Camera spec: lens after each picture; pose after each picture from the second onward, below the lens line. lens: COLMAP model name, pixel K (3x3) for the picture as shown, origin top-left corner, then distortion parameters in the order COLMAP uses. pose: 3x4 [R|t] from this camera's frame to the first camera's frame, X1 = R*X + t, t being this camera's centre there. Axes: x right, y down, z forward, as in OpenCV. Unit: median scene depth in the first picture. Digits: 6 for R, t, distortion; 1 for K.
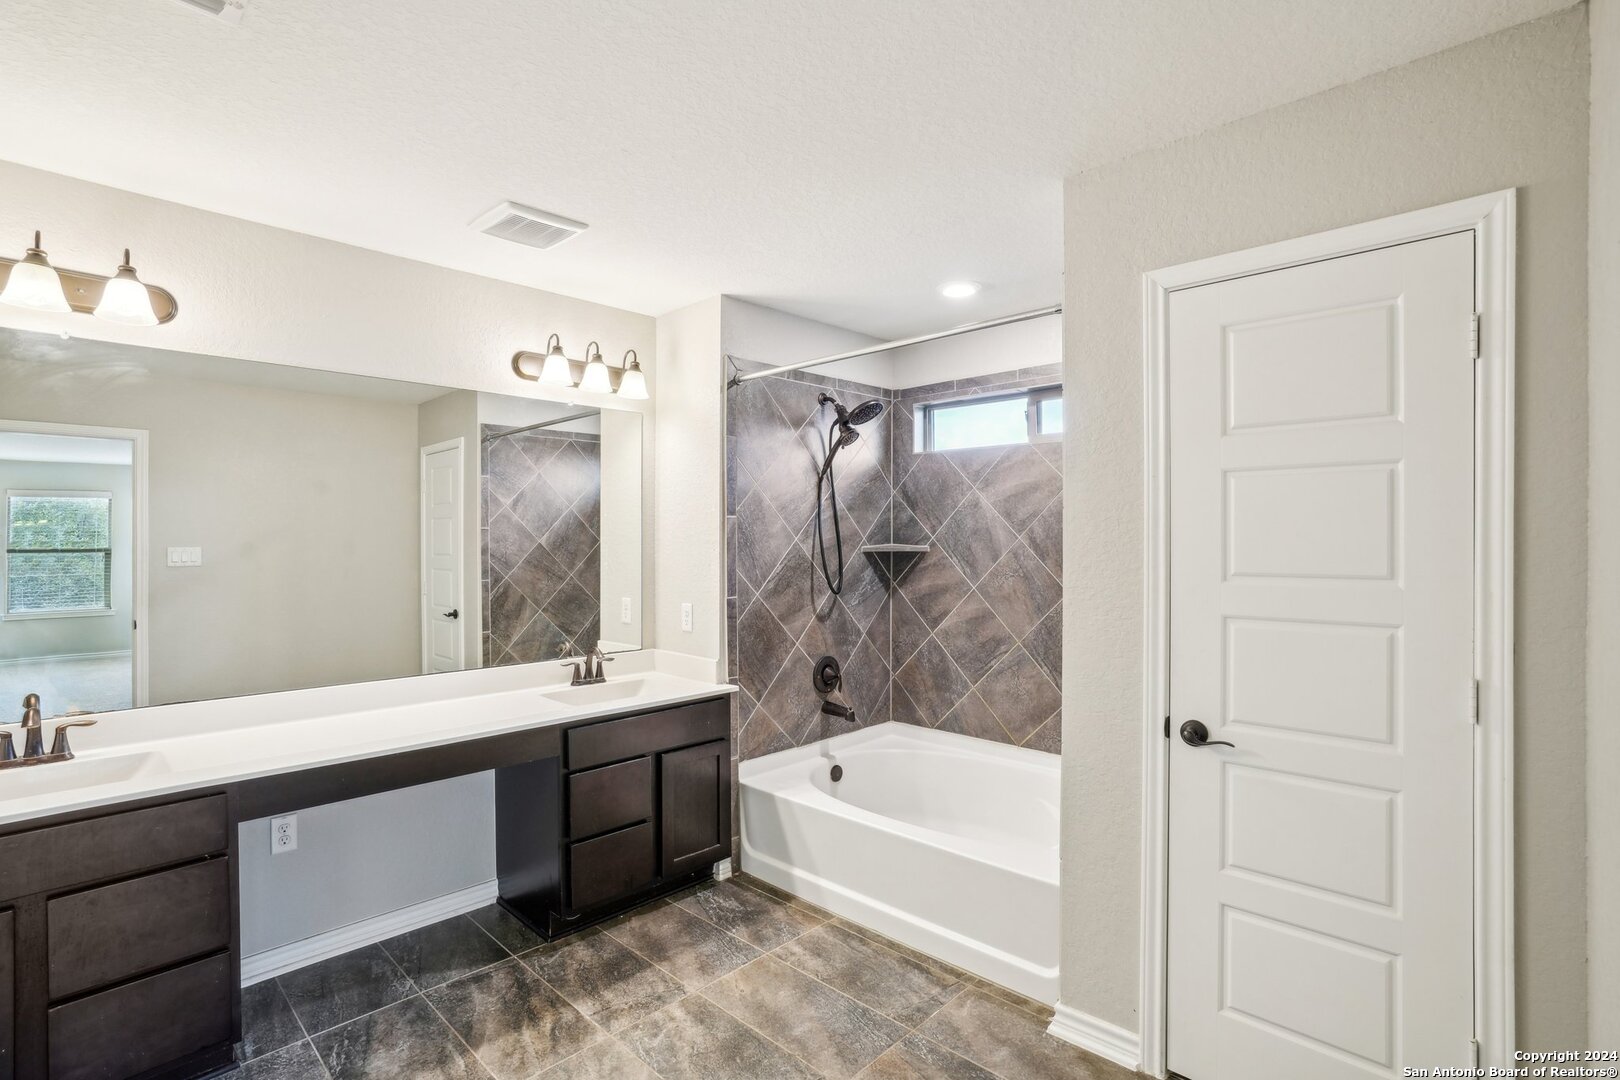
lens RADIAL K [[780.2, 0, 815.4], [0, 780.2, 539.9], [0, 0, 1]] dist [-0.031456, 0.004706]
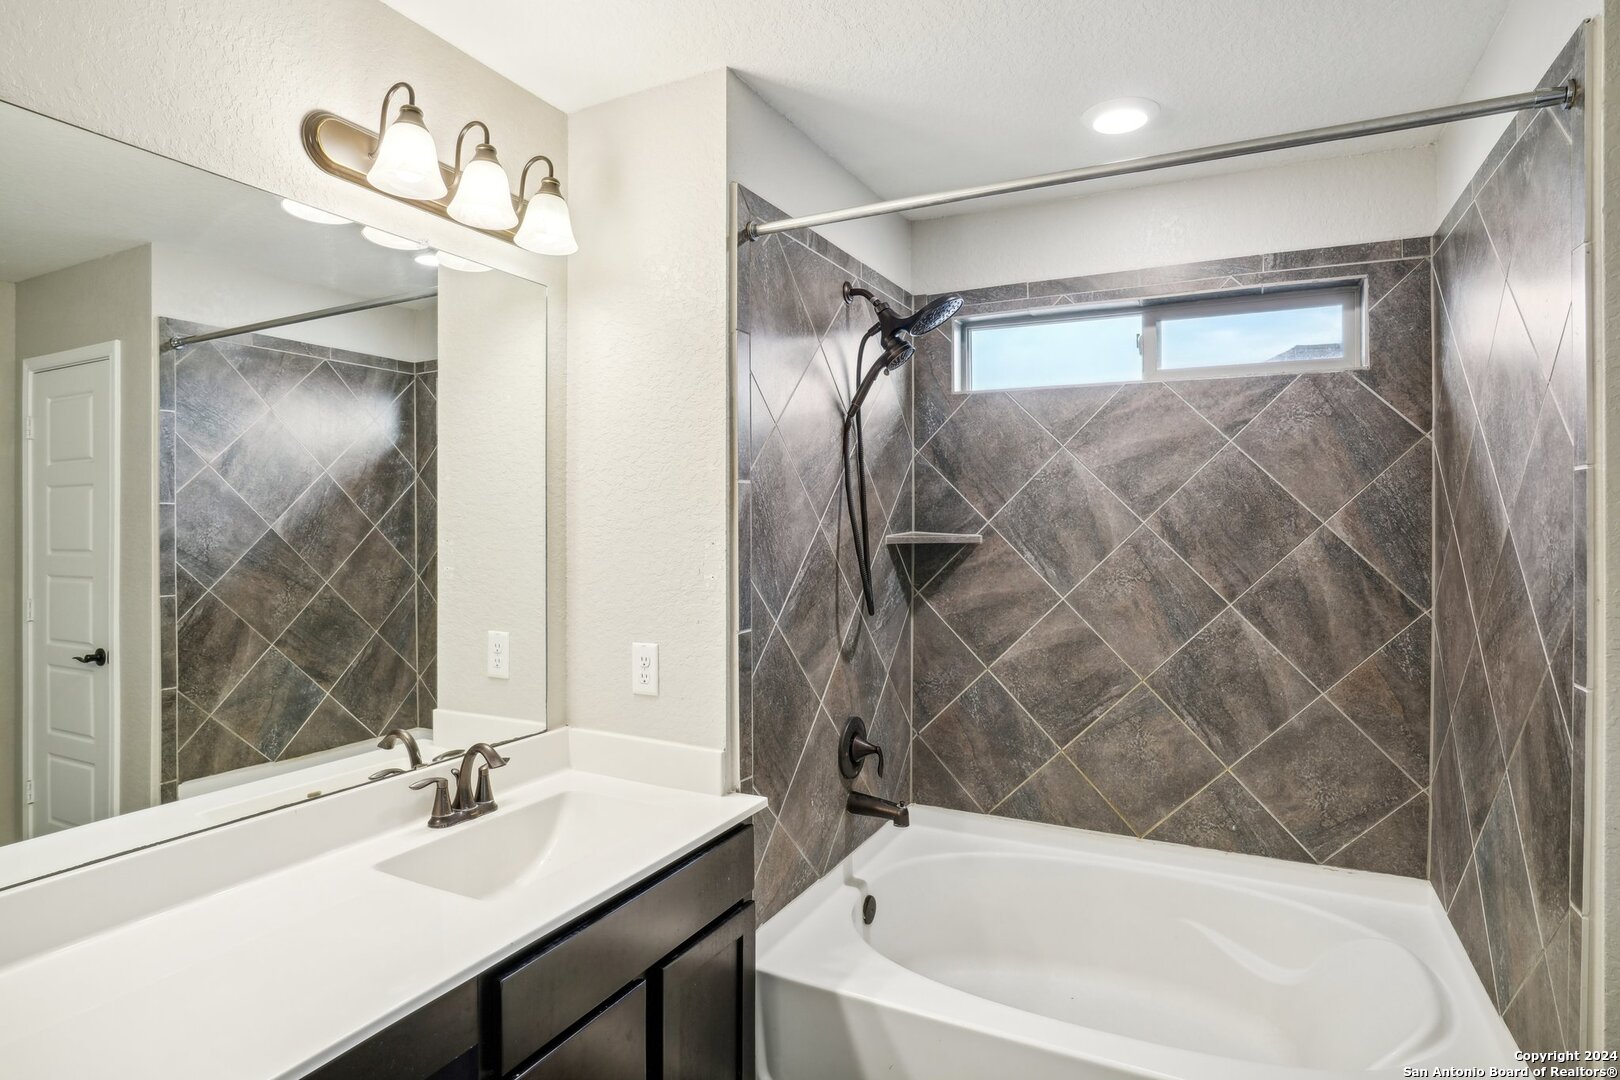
lens RADIAL K [[860.2, 0, 815.3], [0, 860.2, 524.6], [0, 0, 1]] dist [-0.027961, 0.007569]
pose [[0.956792, 0.002117, 0.290764, -0.209707], [-0.001678, 0.999997, -0.001756, 0.000773], [-0.290767, 0.001192, 0.956793, 0.373843]]
